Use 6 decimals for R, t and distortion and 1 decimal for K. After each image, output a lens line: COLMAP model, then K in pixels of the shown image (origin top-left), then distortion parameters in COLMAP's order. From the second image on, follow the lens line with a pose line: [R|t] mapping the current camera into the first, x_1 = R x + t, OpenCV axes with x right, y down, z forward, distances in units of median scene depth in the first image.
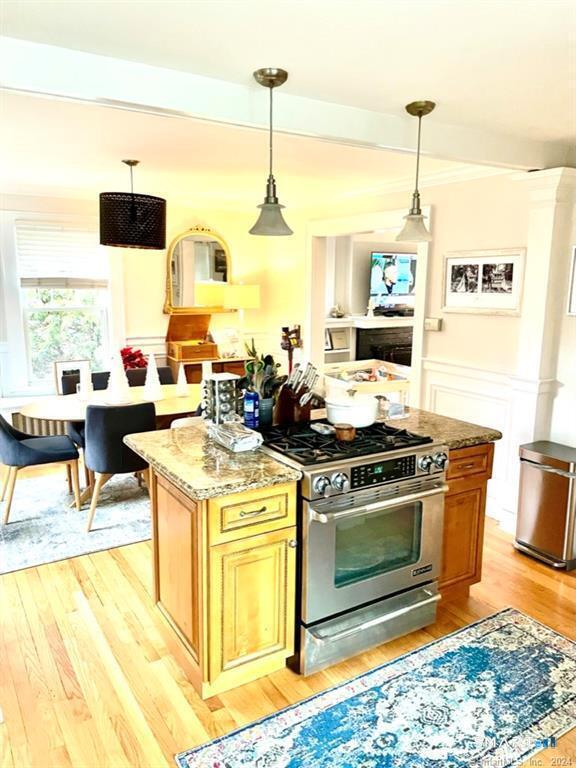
lens RADIAL K [[573.4, 0, 288.0], [0, 573.4, 384.0], [0, 0, 1]] dist [0.135516, -0.146433]
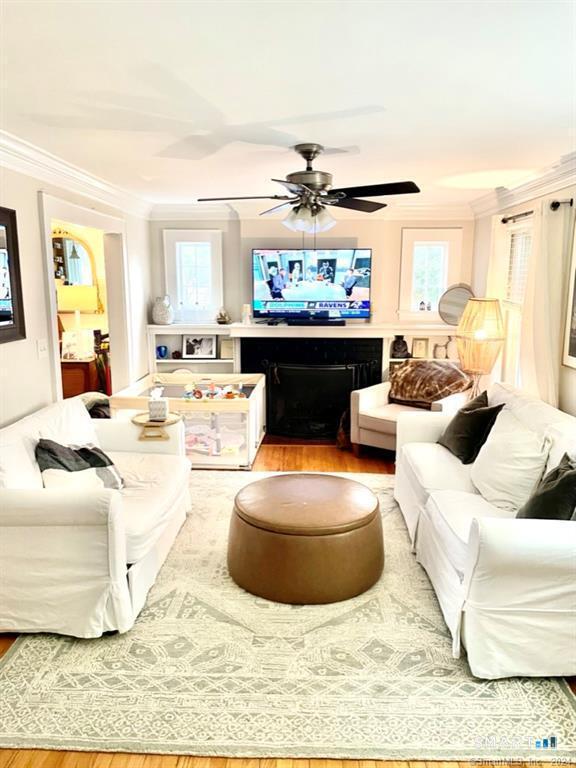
lens RADIAL K [[573.4, 0, 288.0], [0, 573.4, 384.0], [0, 0, 1]] dist [0.135516, -0.146433]
pose [[0.835190, 0.094514, -0.541779, 0.783754], [-0.093184, 0.995198, 0.029965, -0.069110], [0.542009, 0.025459, 0.839987, 0.363395]]
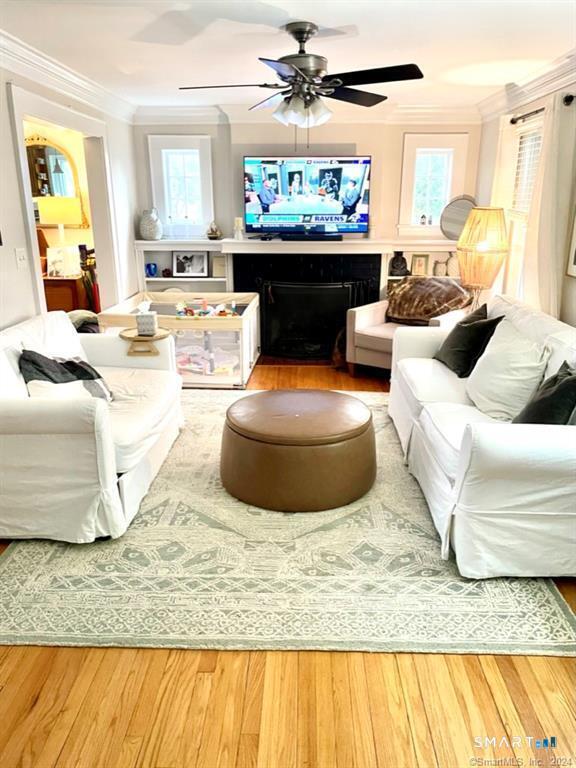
lens RADIAL K [[573.4, 0, 288.0], [0, 573.4, 384.0], [0, 0, 1]] dist [0.135516, -0.146433]
pose [[0.837236, 0.156194, -0.524060, 0.781383], [-0.089926, 0.984619, 0.149796, -0.050565], [0.539397, -0.078288, 0.838405, 0.381477]]
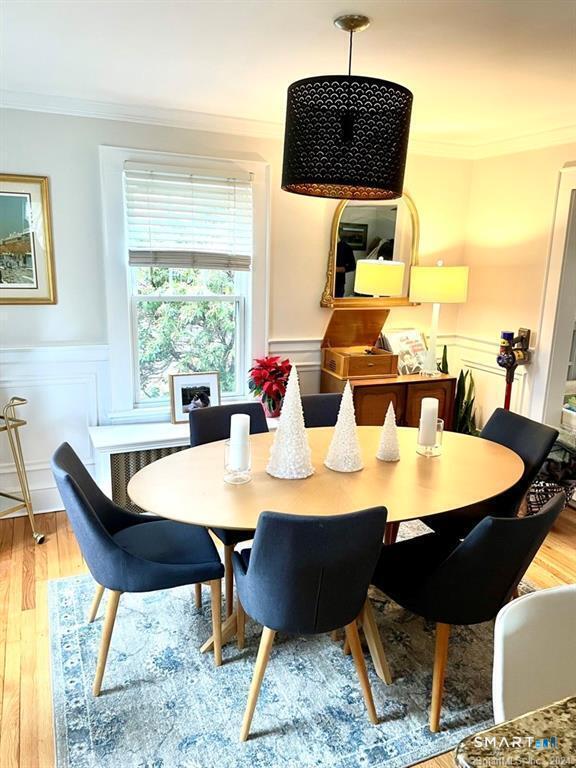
lens RADIAL K [[574.3, 0, 306.5], [0, 574.3, 384.1], [0, 0, 1]] dist [0.133320, -0.152152]
pose [[0.993409, 0.045330, -0.105279, -0.157739], [-0.042055, 0.998566, 0.033130, -0.052631], [0.106630, -0.028484, 0.993891, 0.315651]]
